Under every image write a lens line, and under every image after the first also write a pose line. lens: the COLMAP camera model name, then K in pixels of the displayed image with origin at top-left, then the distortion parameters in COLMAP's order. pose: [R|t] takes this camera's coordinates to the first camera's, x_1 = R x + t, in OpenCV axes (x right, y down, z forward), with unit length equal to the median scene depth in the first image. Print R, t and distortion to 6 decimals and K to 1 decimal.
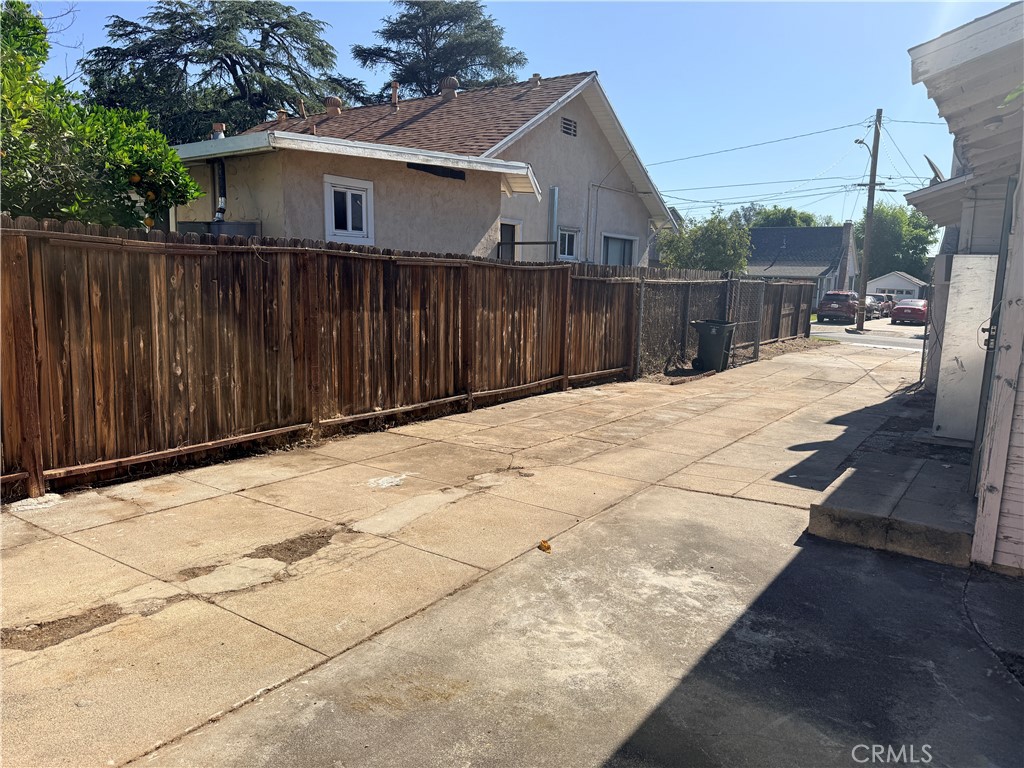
lens RADIAL K [[726.9, 0, 512.5], [0, 726.9, 383.9], [0, 0, 1]] dist [0.002655, -0.001754]
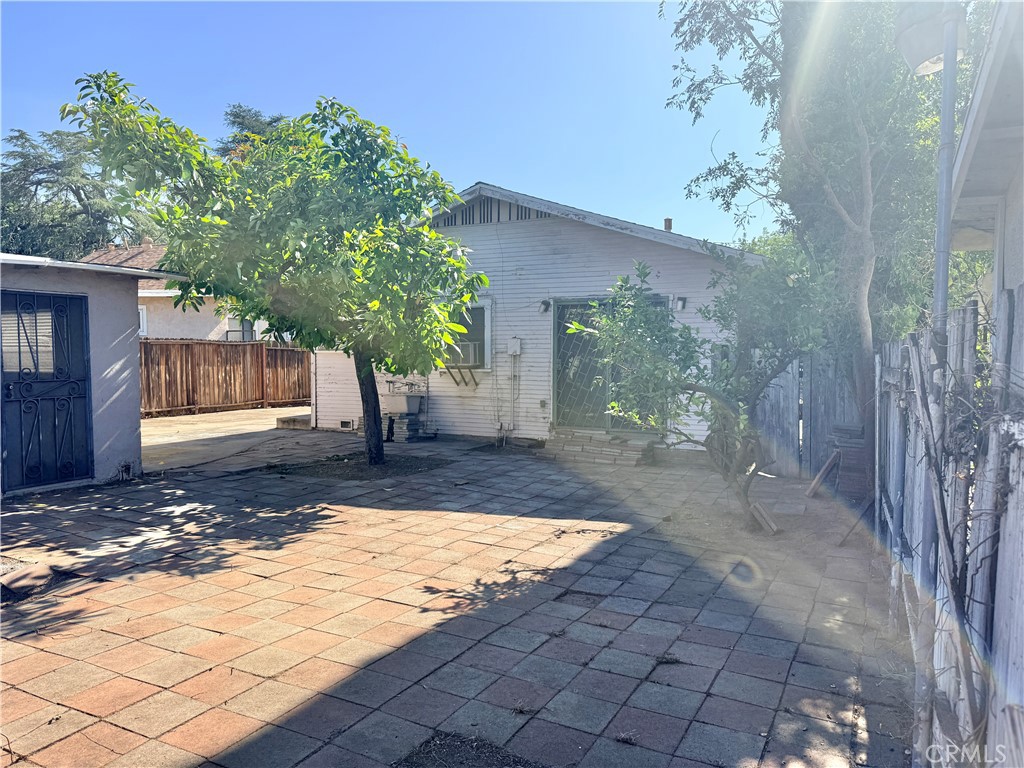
lens RADIAL K [[726.9, 0, 511.5], [0, 726.9, 383.2], [0, 0, 1]] dist [0.002655, -0.001754]
pose [[0.985025, -0.032615, 0.169296, 0.445612], [0.049288, 0.994233, -0.095240, 0.180074], [-0.165213, 0.102158, 0.980953, -1.104065]]
